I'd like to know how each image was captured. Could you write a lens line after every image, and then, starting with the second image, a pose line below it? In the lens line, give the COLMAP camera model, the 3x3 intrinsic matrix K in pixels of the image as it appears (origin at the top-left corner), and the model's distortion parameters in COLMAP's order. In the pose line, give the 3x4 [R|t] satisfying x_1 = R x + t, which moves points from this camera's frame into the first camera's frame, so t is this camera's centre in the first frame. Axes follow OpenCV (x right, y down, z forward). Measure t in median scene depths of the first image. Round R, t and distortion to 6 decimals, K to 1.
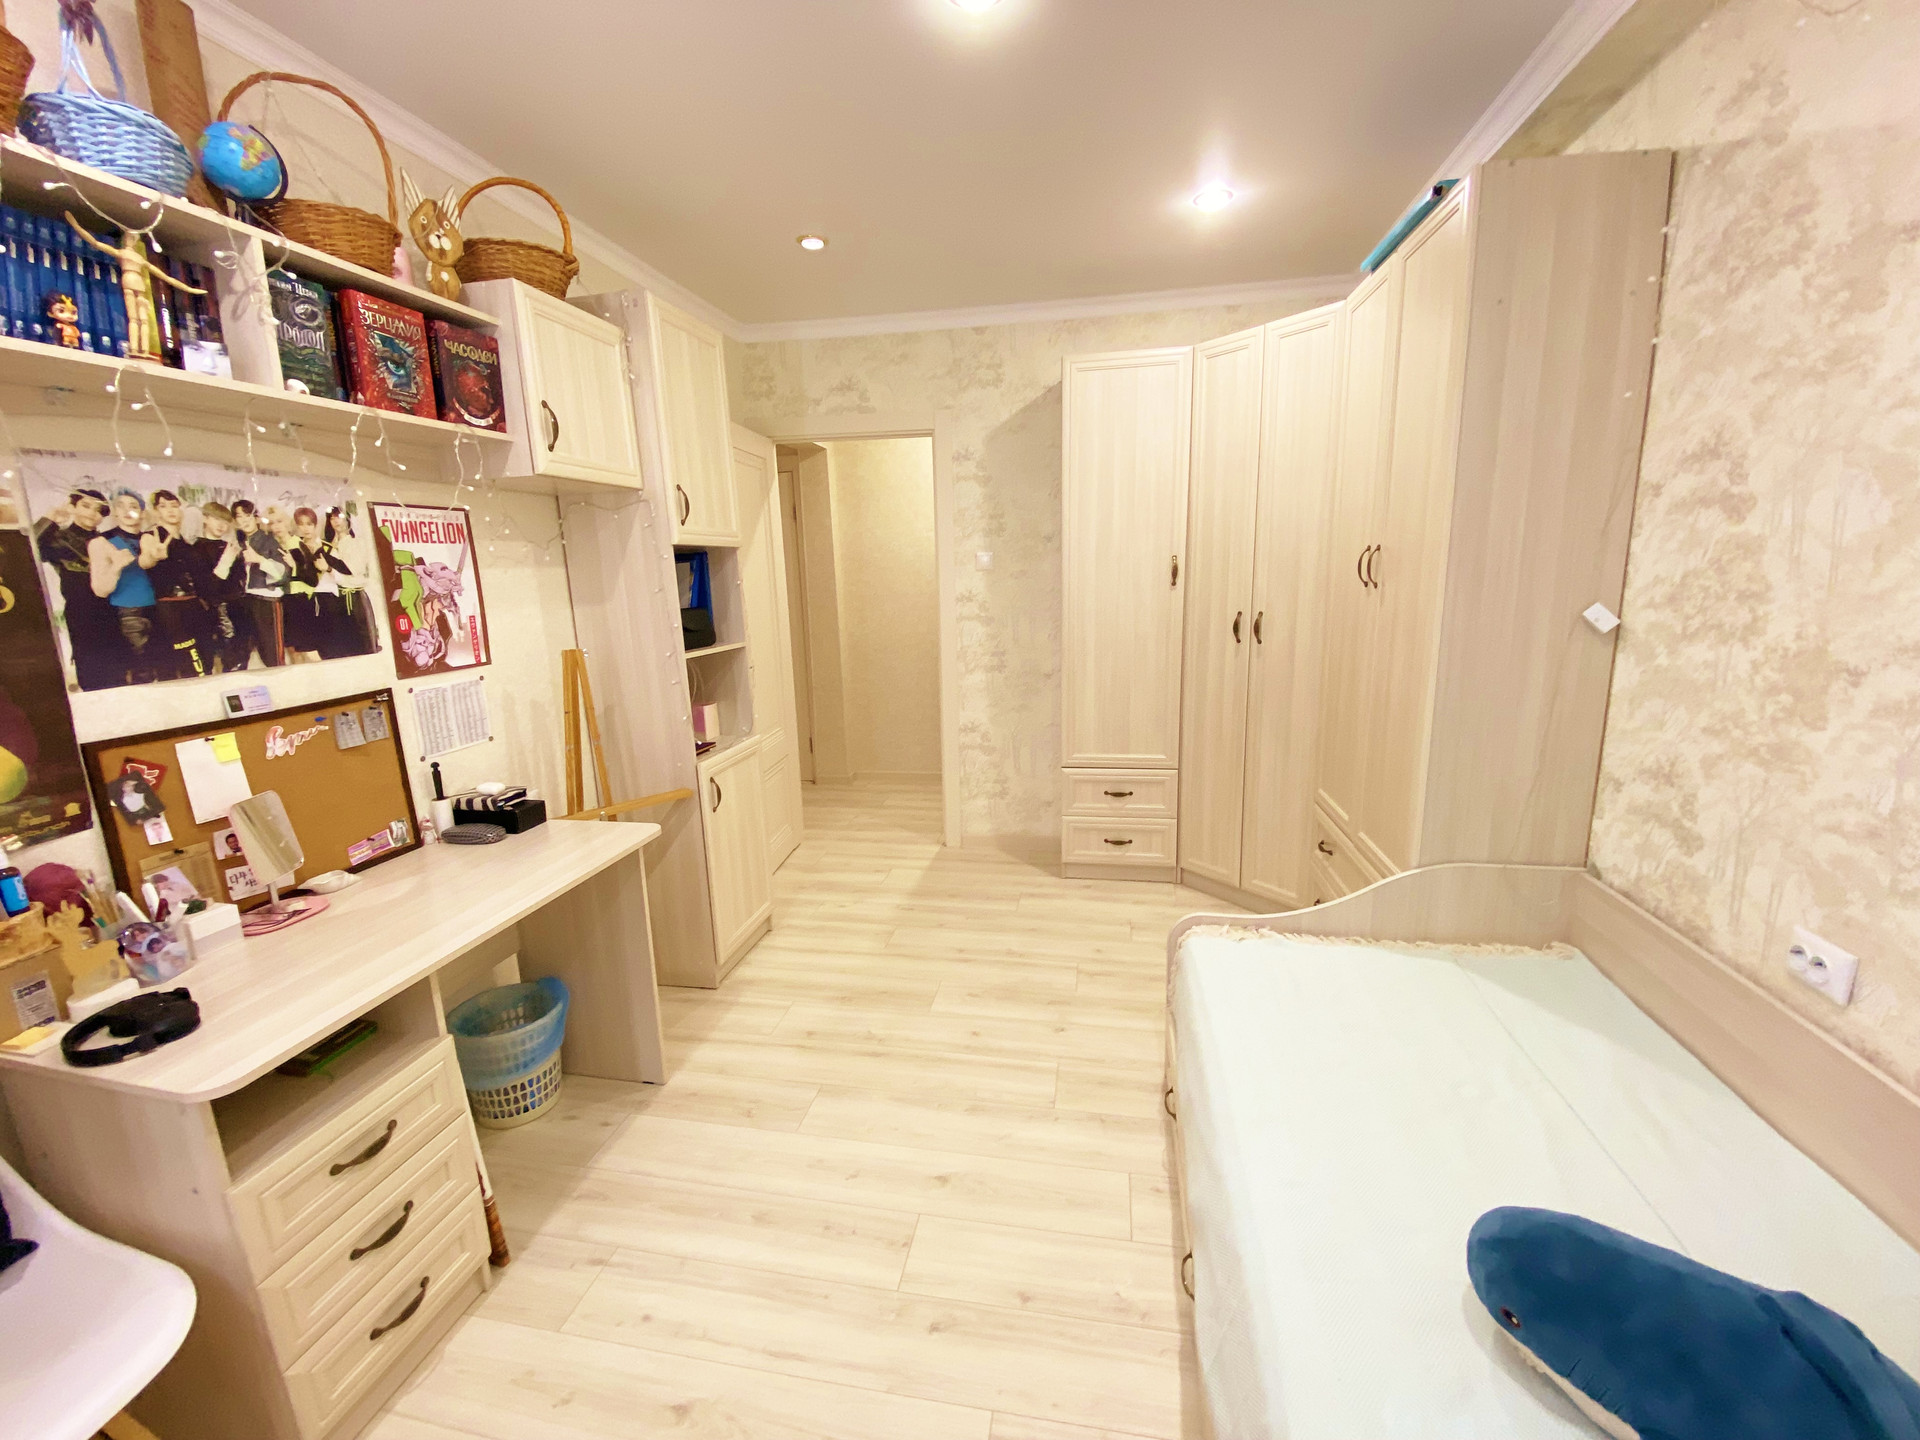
lens RADIAL K [[779.7, 0, 956.0], [0, 779.7, 724.2], [0, 0, 1]] dist [0.025358, -0.022954]
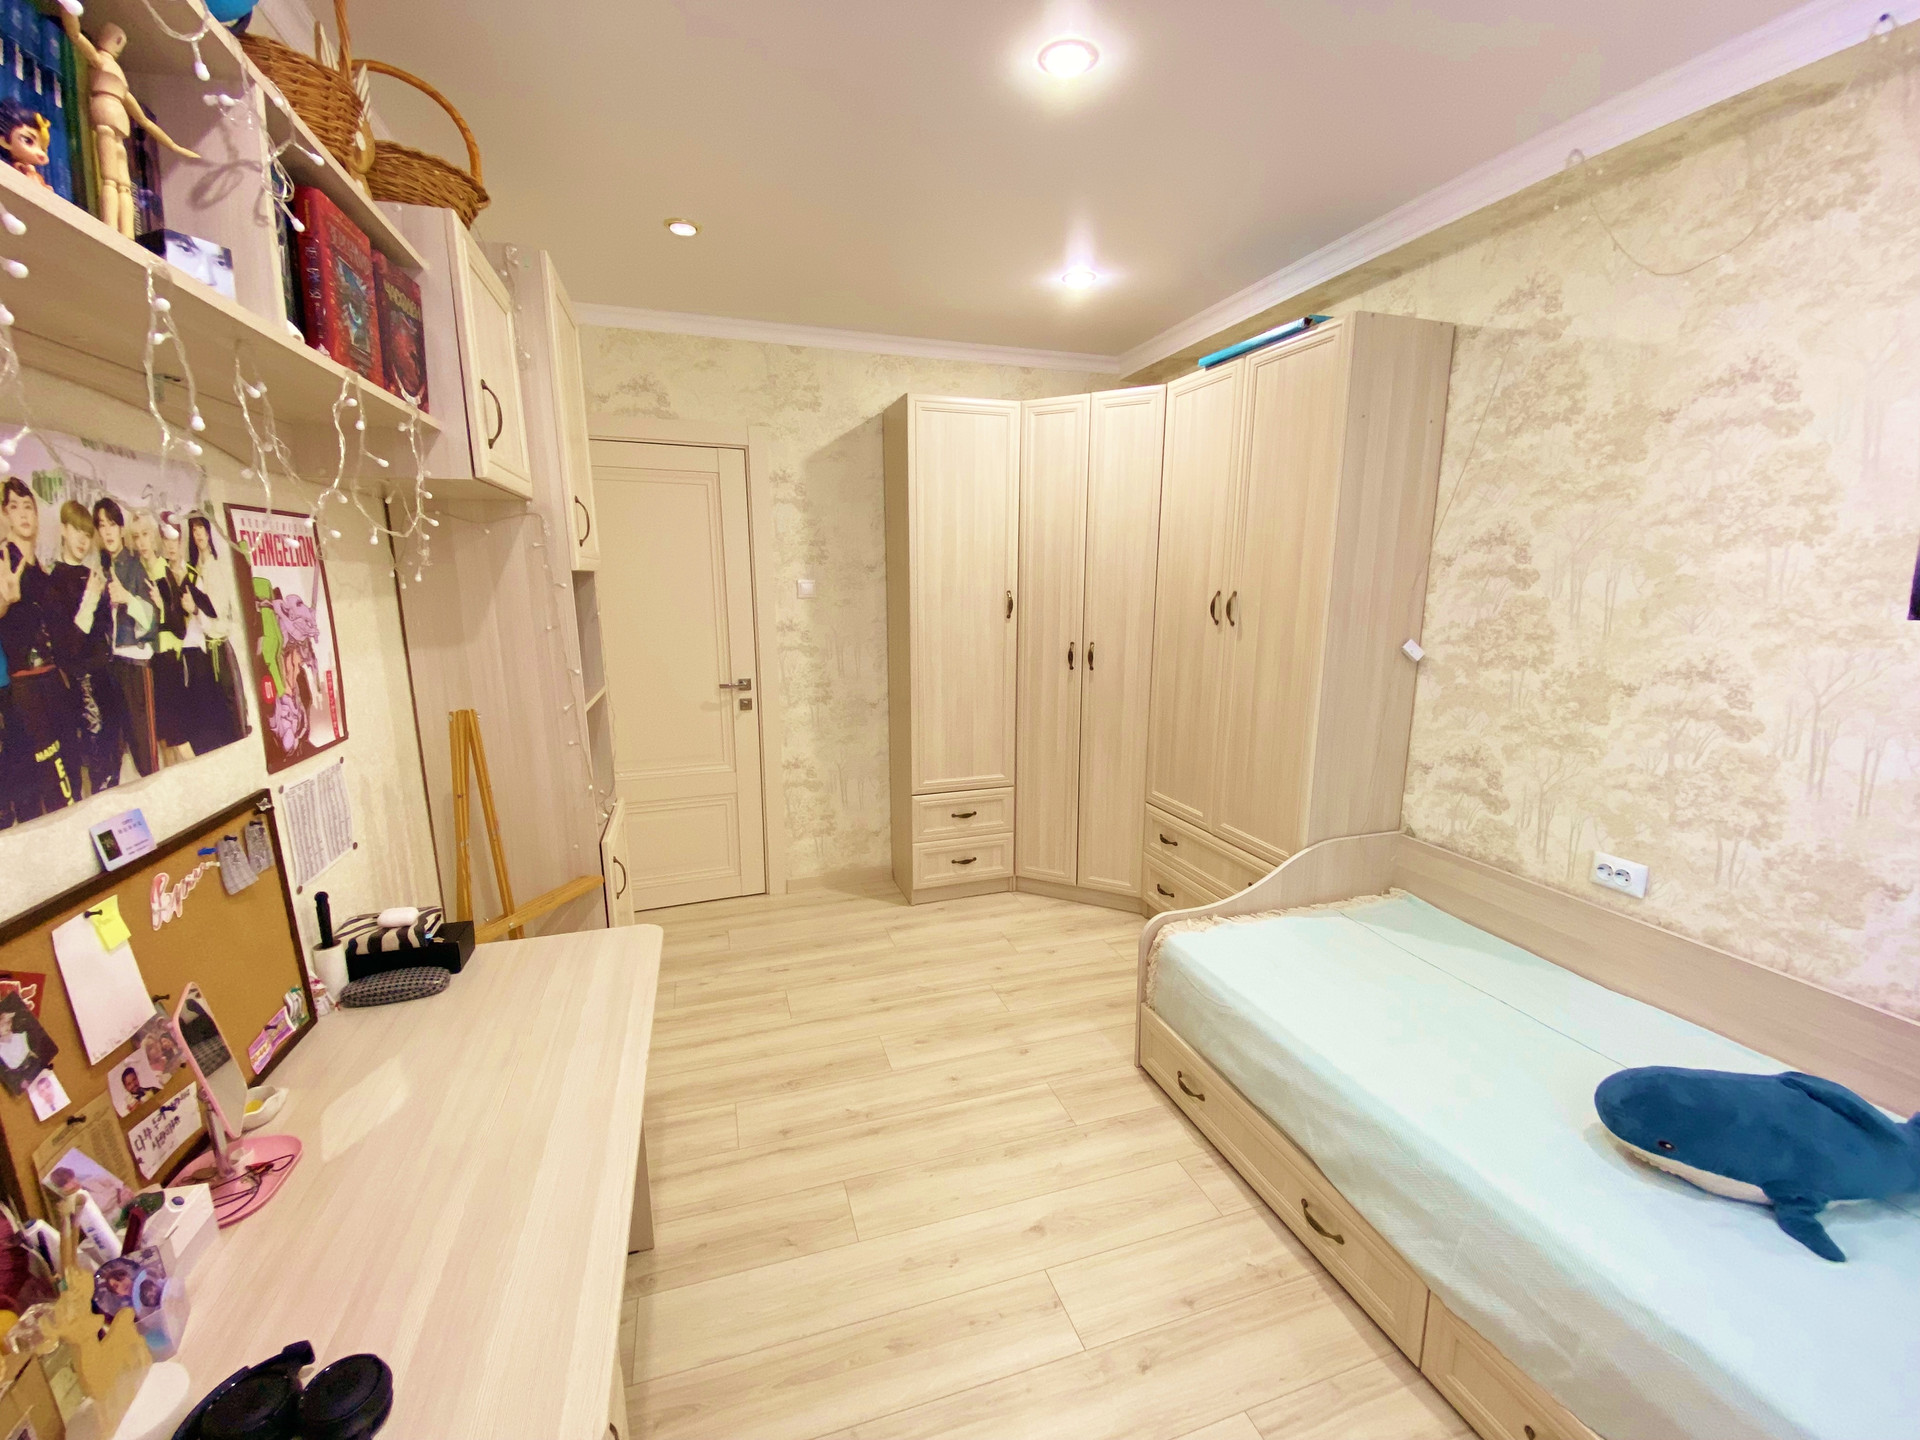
lens RADIAL K [[779.7, 0, 956.0], [0, 779.7, 724.2], [0, 0, 1]] dist [0.025358, -0.022954]
pose [[0.875941, -0.062843, 0.478308, -0.561535], [0.072262, 0.997385, -0.001293, -0.061260], [-0.476976, 0.035696, 0.878191, 0.166419]]
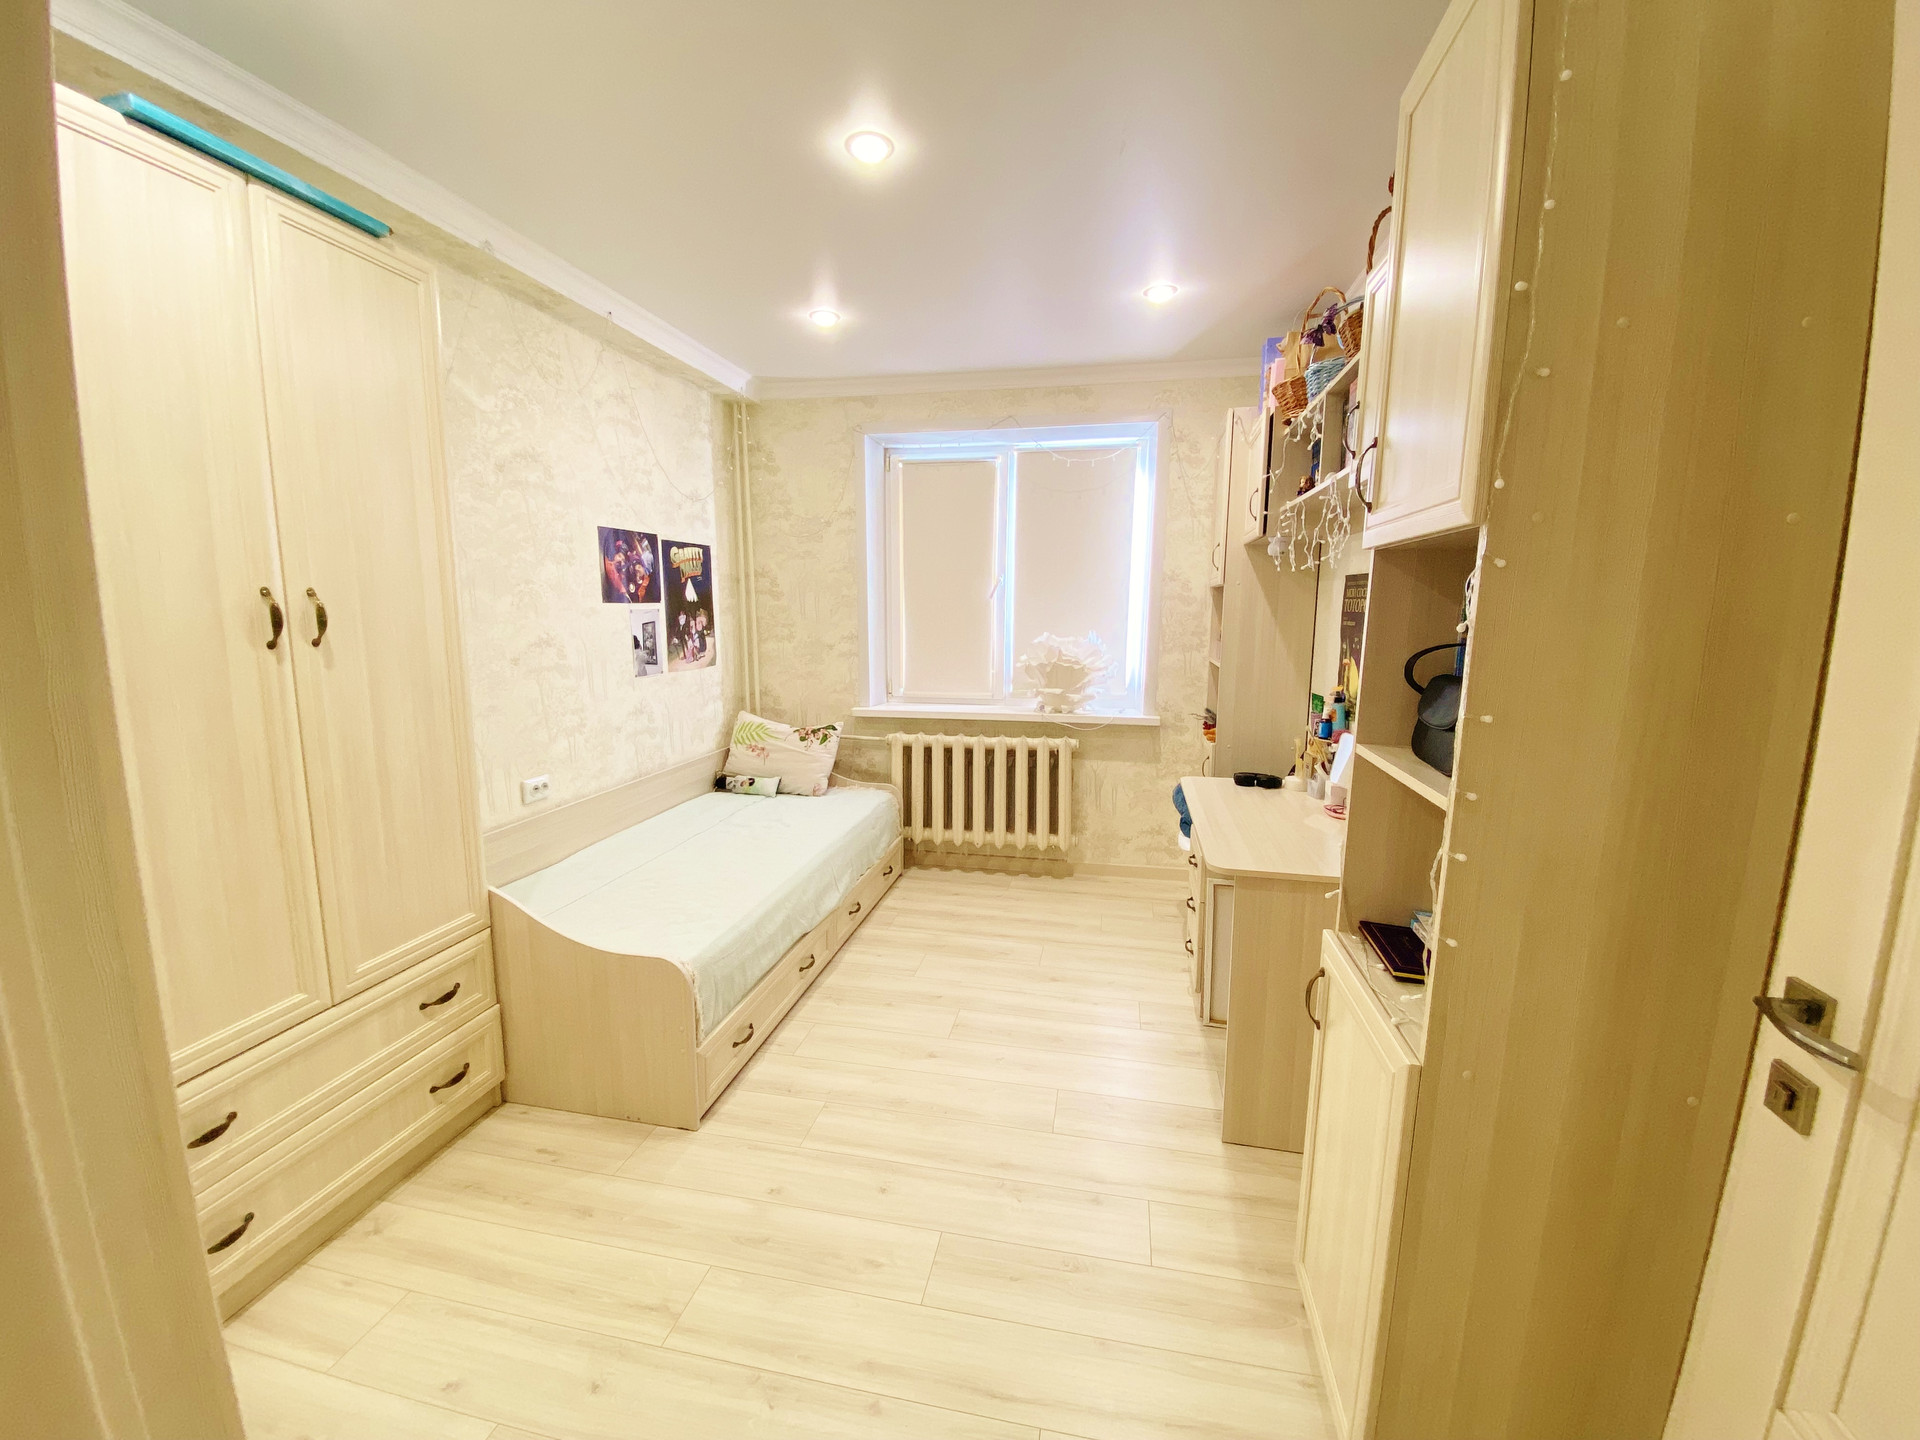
lens RADIAL K [[779.7, 0, 956.0], [0, 779.7, 724.2], [0, 0, 1]] dist [0.025358, -0.022954]
pose [[-0.999609, 0.020509, 0.018994, -0.100544], [0.025769, 0.939409, 0.341829, -0.429000], [-0.010833, 0.342185, -0.939570, 2.151639]]
